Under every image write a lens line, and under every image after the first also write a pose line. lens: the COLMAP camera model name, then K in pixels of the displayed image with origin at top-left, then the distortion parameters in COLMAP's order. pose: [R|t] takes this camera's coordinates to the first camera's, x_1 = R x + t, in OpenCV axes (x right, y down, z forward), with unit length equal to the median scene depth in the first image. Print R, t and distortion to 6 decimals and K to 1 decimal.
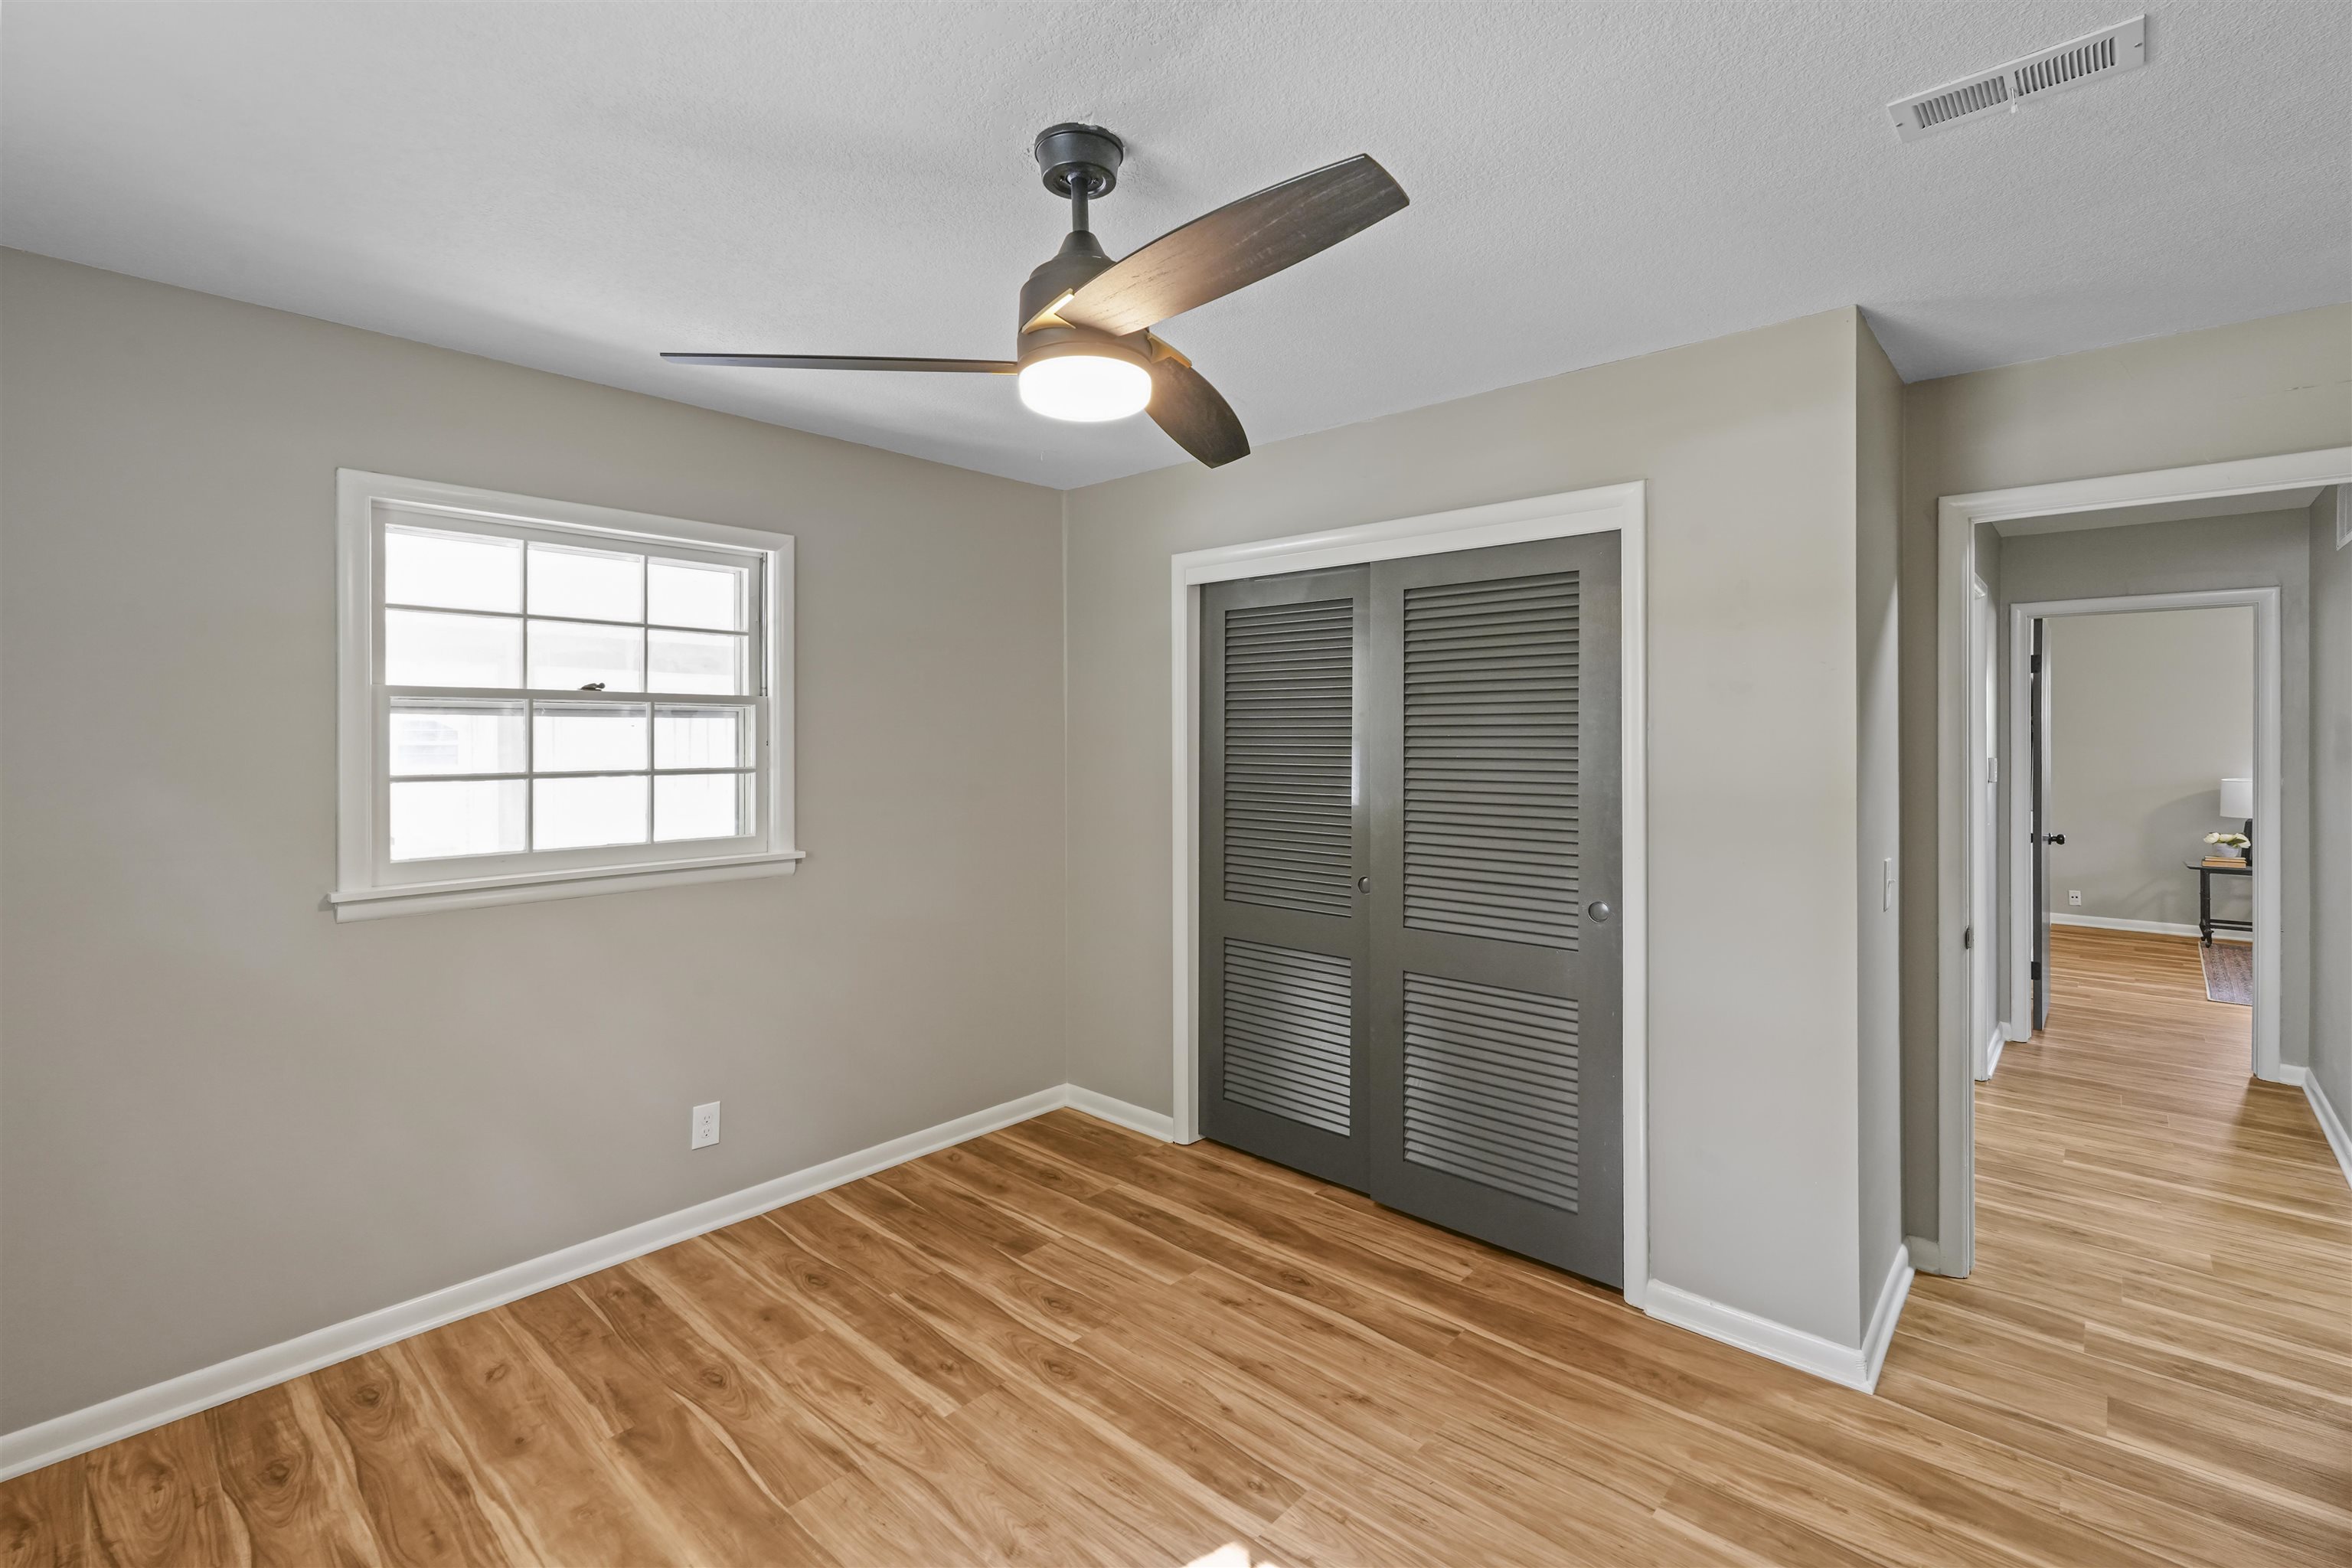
lens RADIAL K [[1042.4, 0, 1175.7], [0, 1042.4, 748.3], [0, 0, 1]] dist [0.003576, -0.000520]
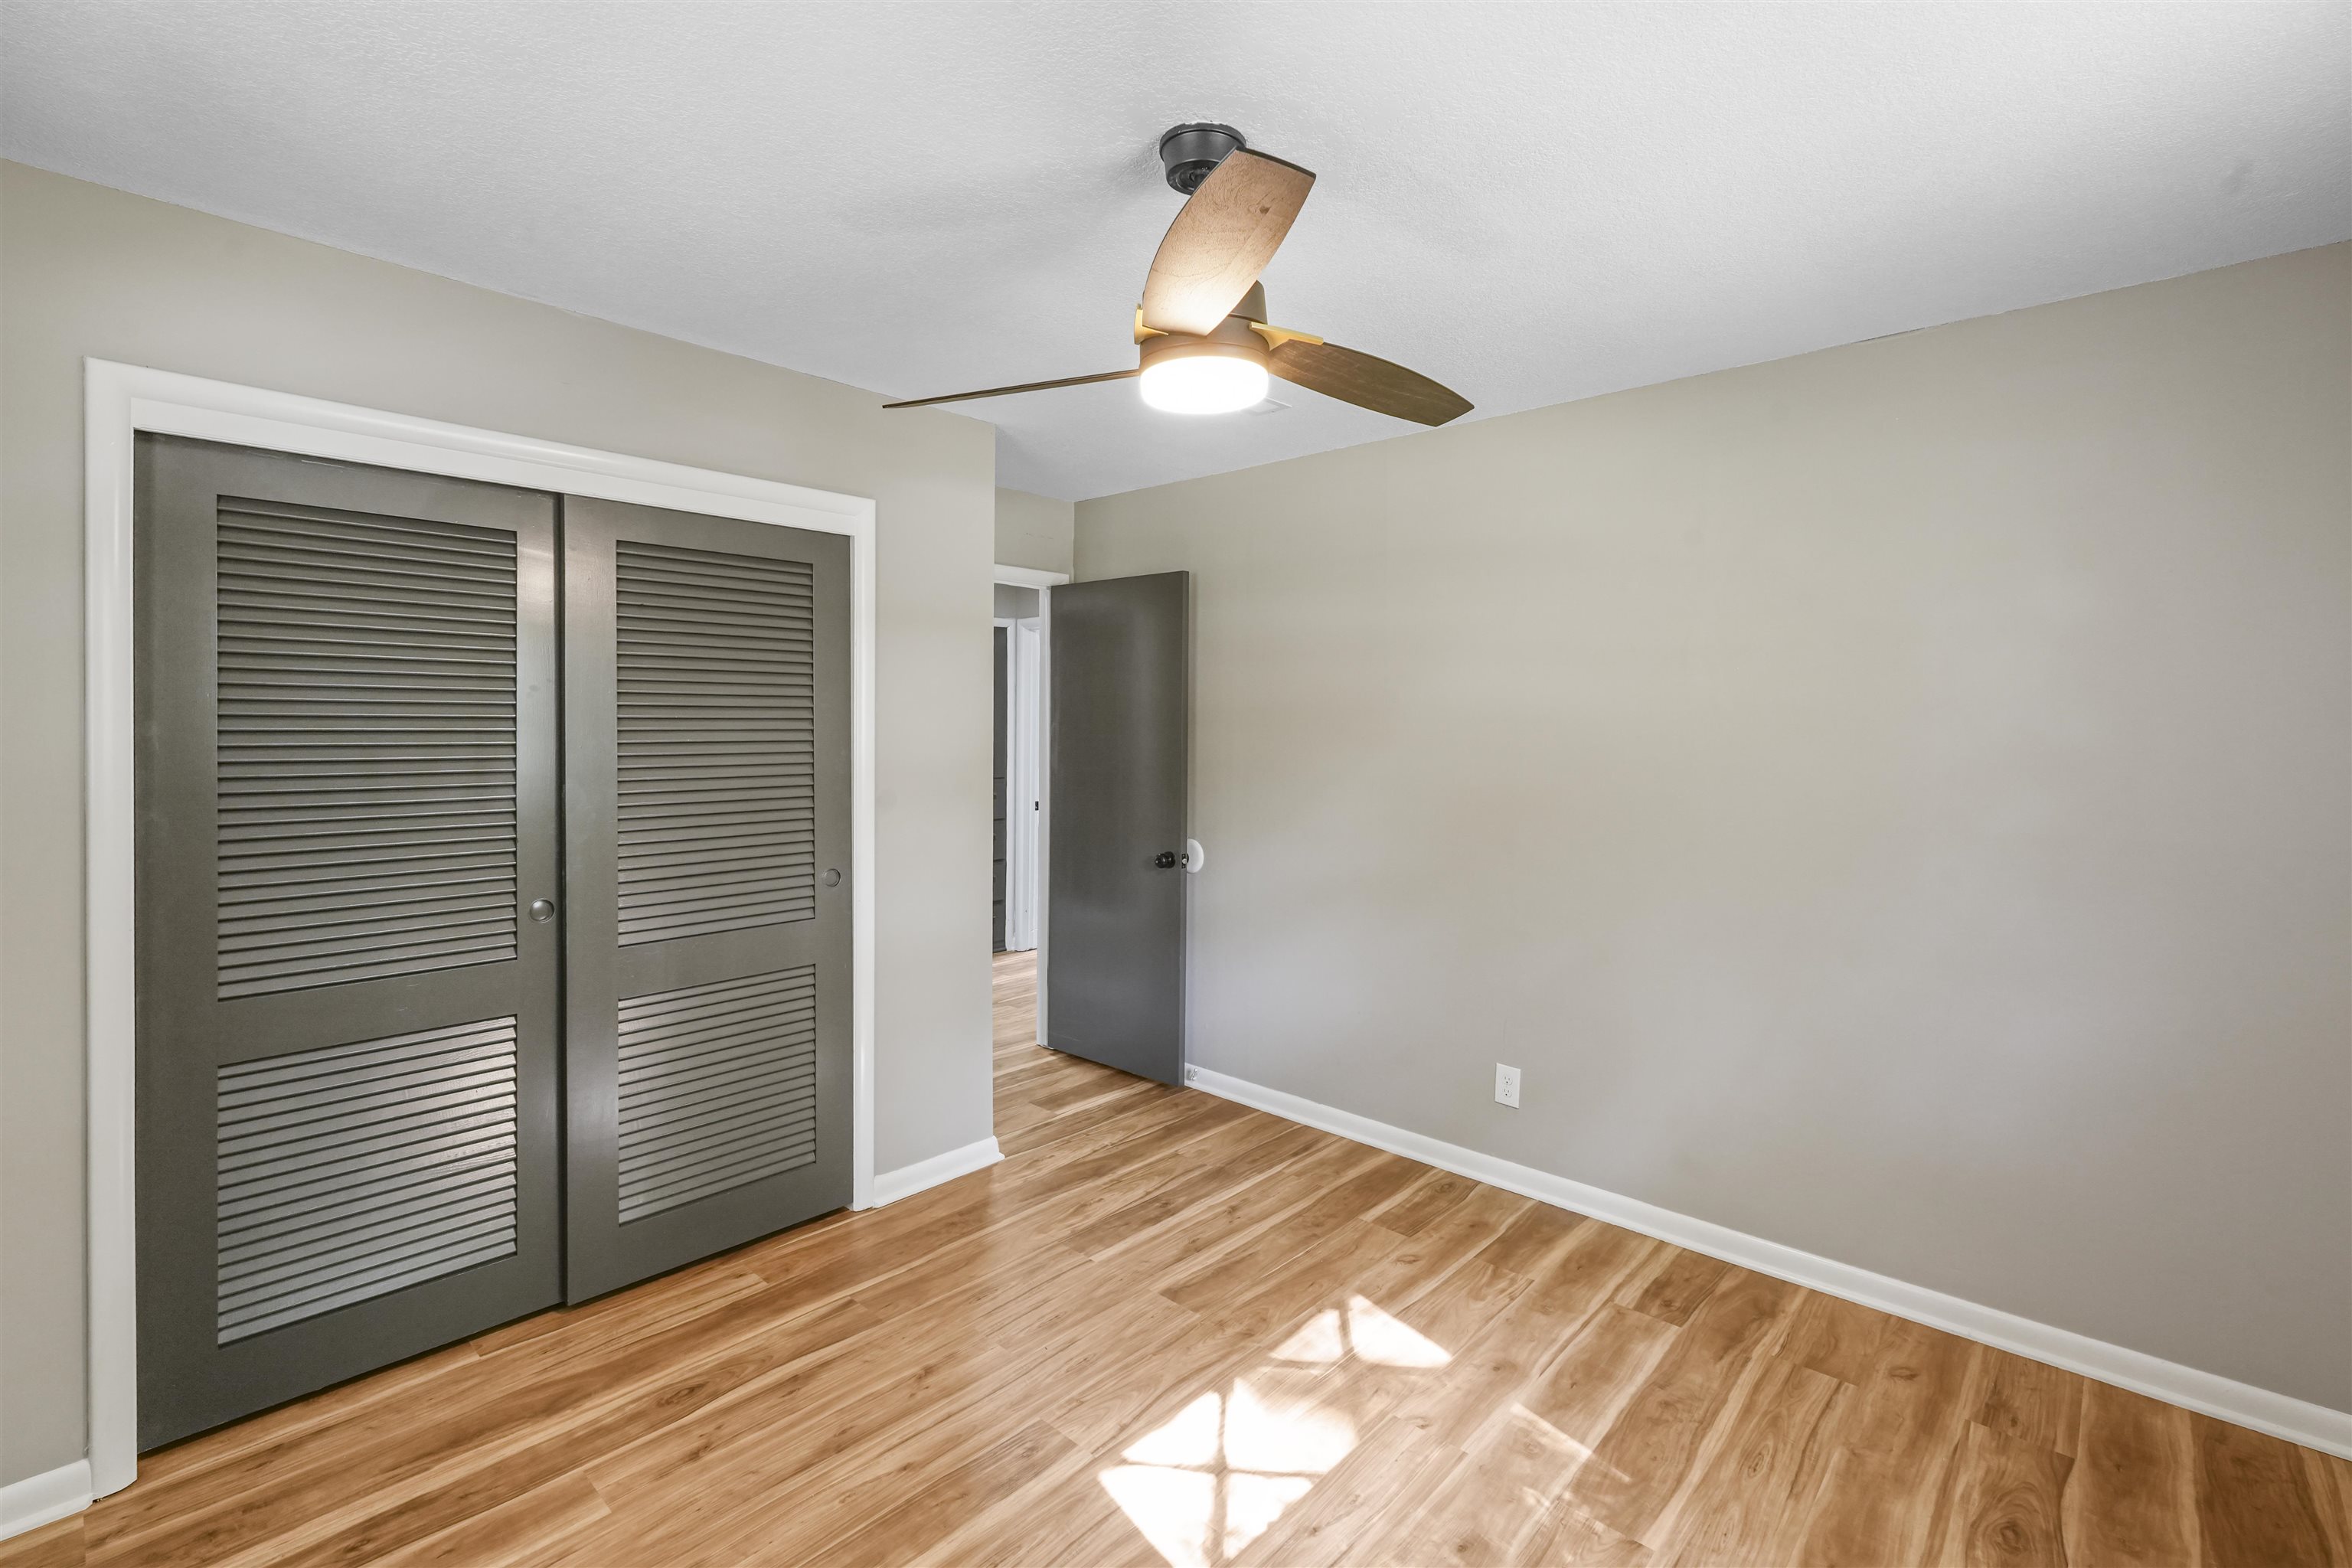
lens RADIAL K [[1042.4, 0, 1175.7], [0, 1042.4, 748.3], [0, 0, 1]] dist [0.003576, -0.000520]
pose [[0.007540, -0.026375, 0.999624, -0.704749], [0.004563, 0.999643, 0.026341, -0.008267], [-0.999961, 0.004362, 0.007657, 0.640133]]
